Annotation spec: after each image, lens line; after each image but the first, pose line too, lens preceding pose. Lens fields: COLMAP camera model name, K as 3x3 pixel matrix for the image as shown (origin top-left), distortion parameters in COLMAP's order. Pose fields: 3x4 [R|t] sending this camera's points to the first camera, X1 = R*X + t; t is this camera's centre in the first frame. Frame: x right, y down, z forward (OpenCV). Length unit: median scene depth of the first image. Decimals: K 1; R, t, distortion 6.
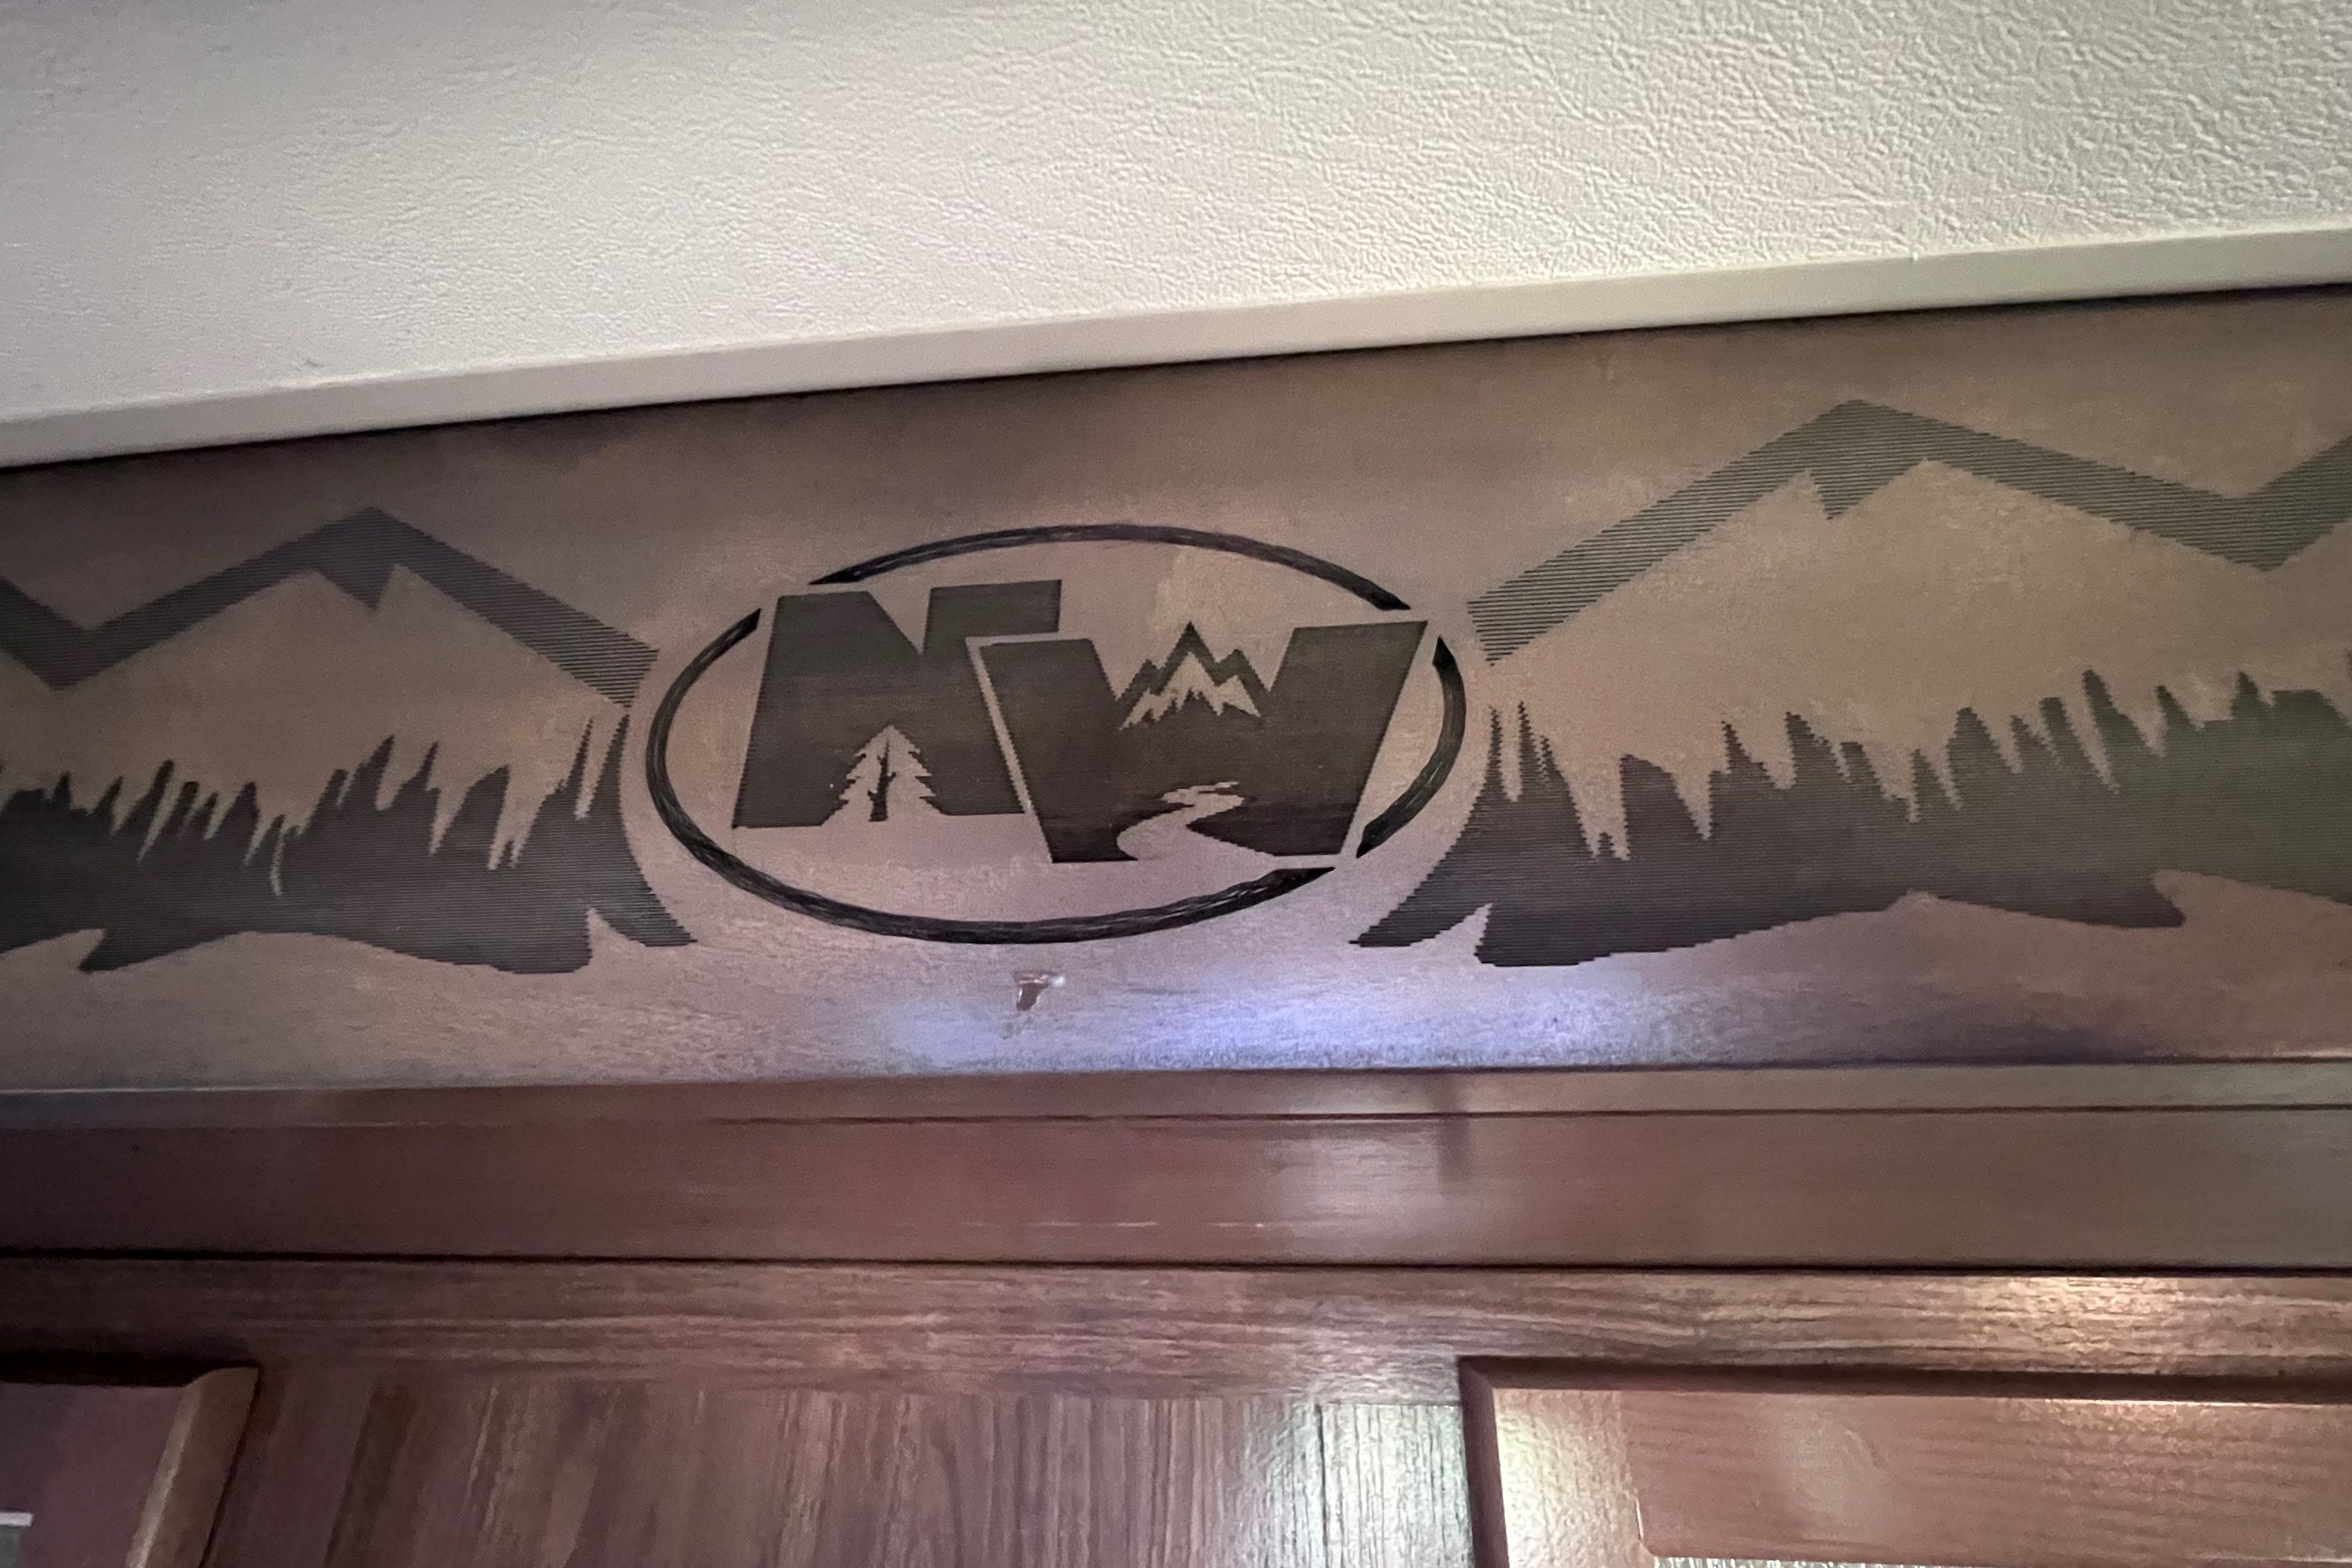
lens RADIAL K [[1111.2, 0, 1176.0], [0, 1111.2, 784.0], [0, 0, 1]] dist [-0.004878, 0.000758]
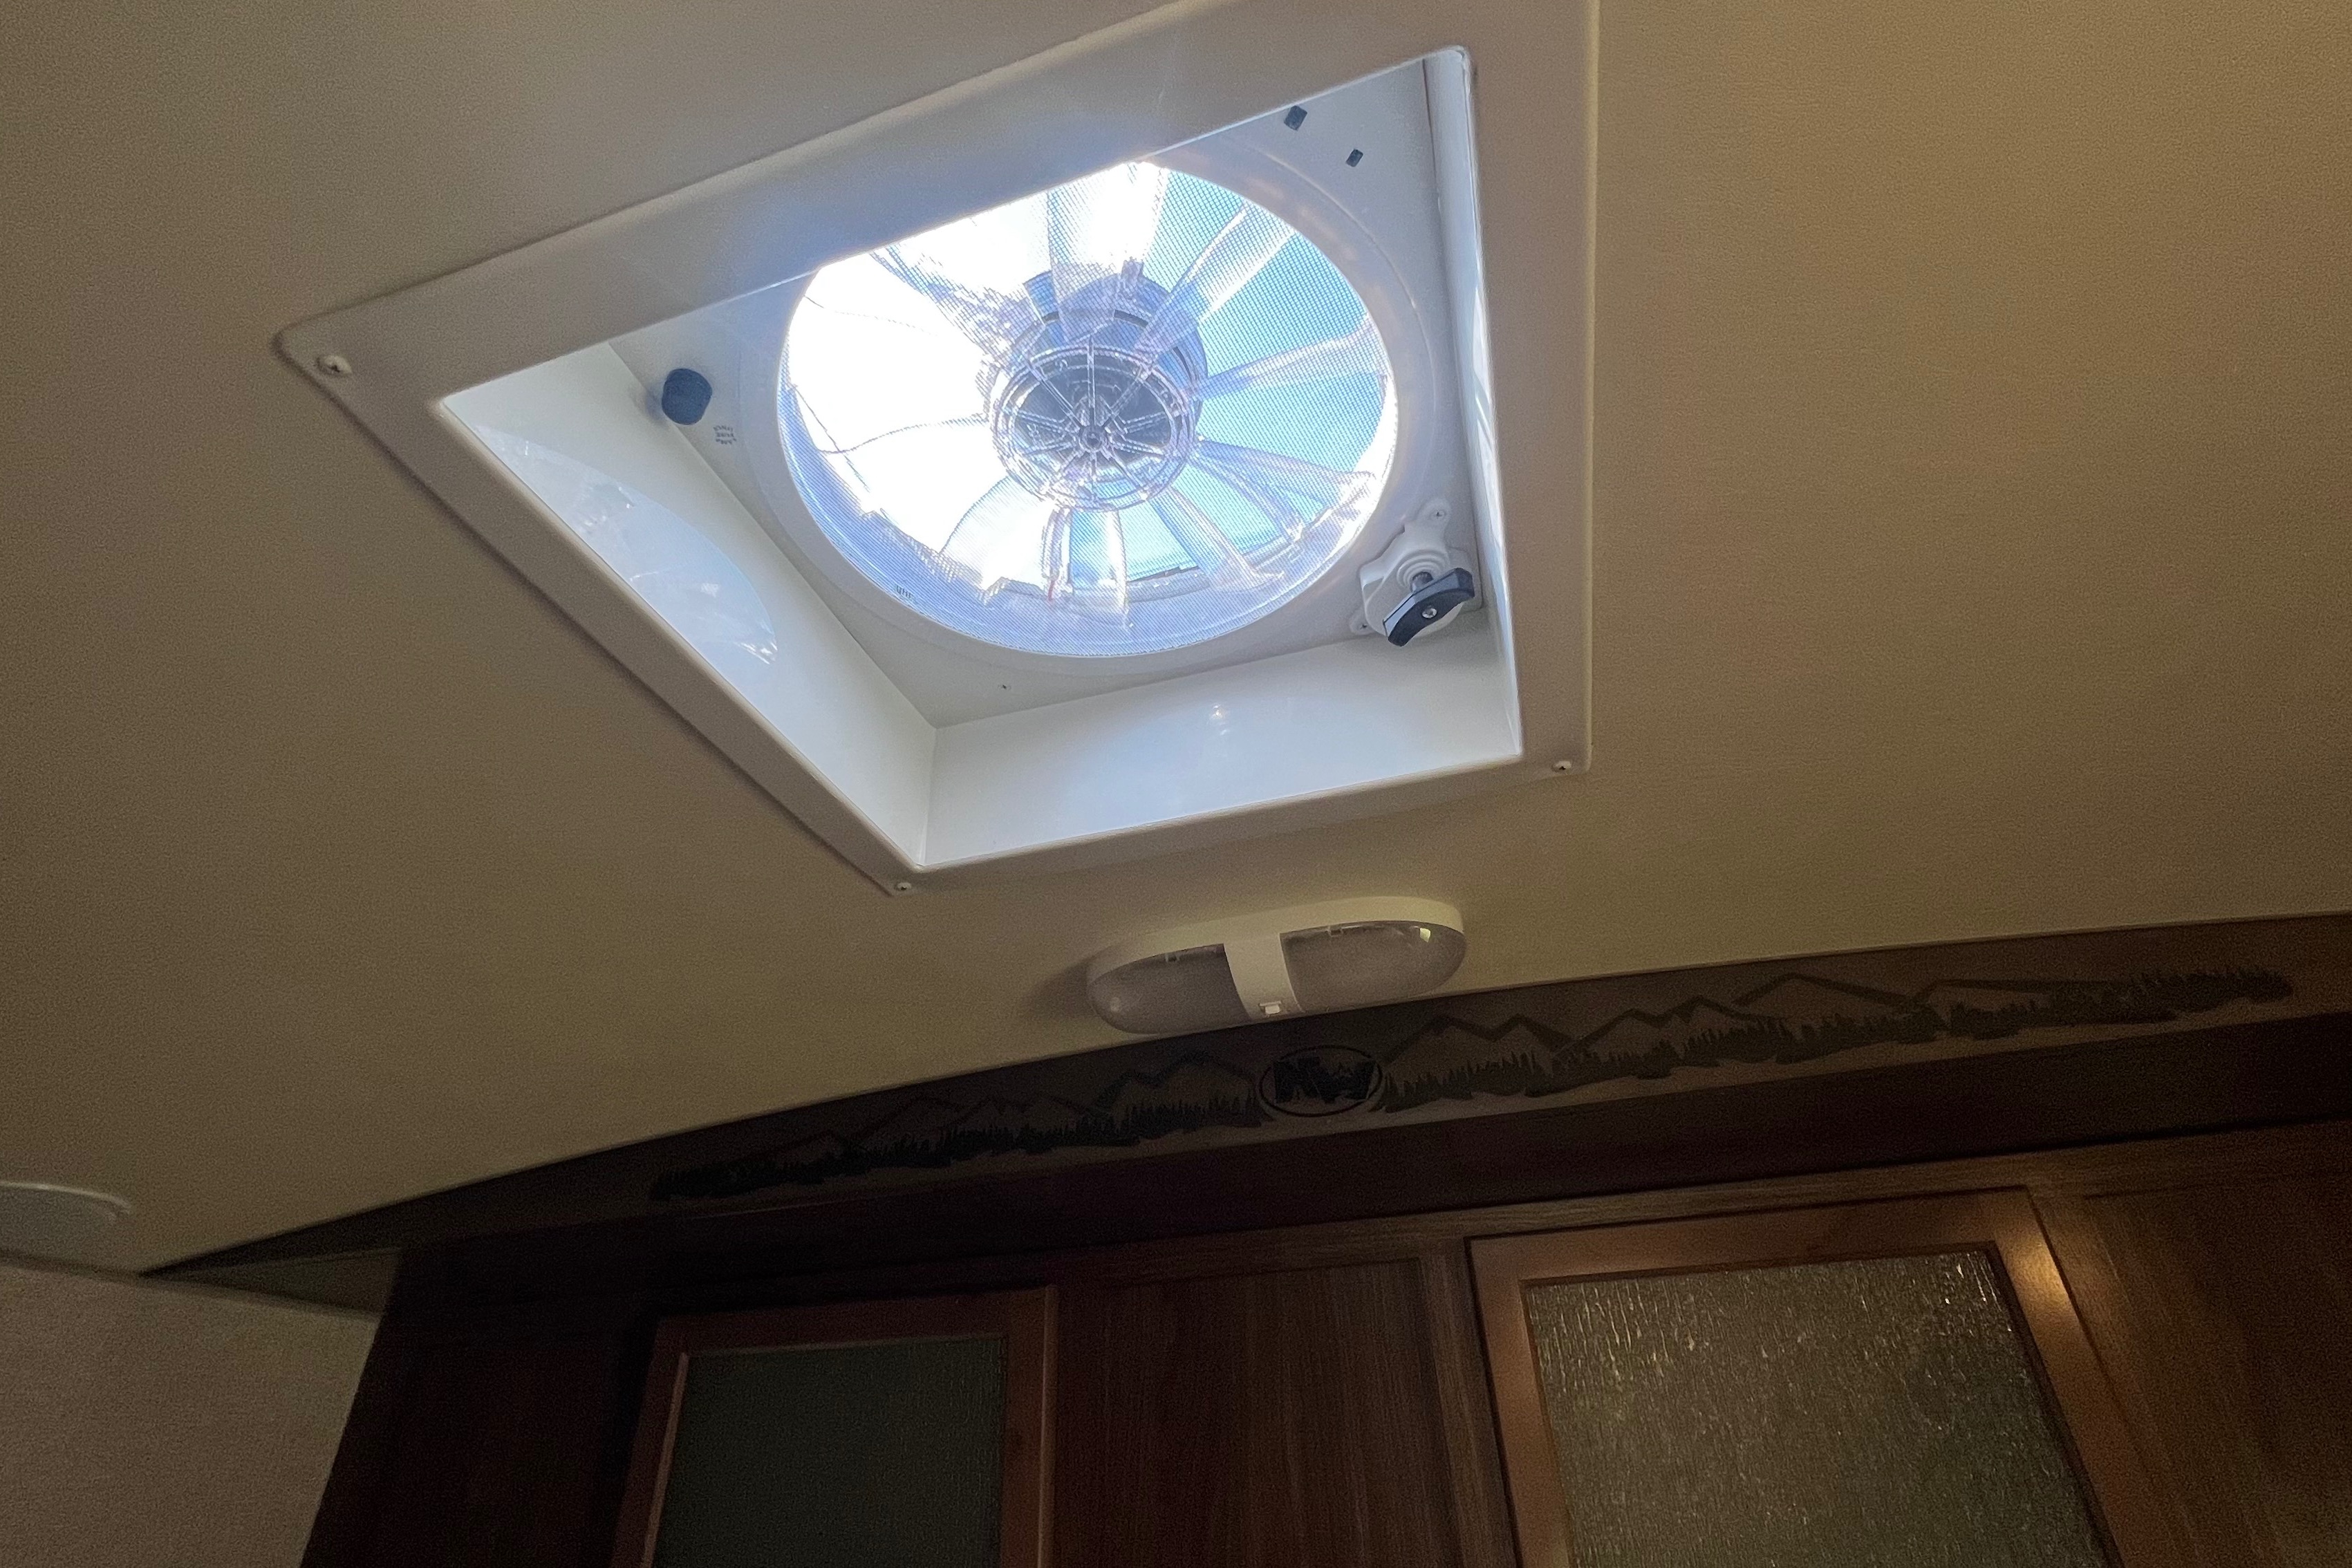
lens RADIAL K [[1107.7, 0, 1176.0], [0, 1107.7, 784.0], [0, 0, 1]] dist [-0.003145, -0.000047]
pose [[0.980739, -0.140415, -0.135774, 0.187170], [0.122972, 0.983949, -0.129318, -1.066450], [0.151753, 0.110131, 0.982264, -5.893748]]
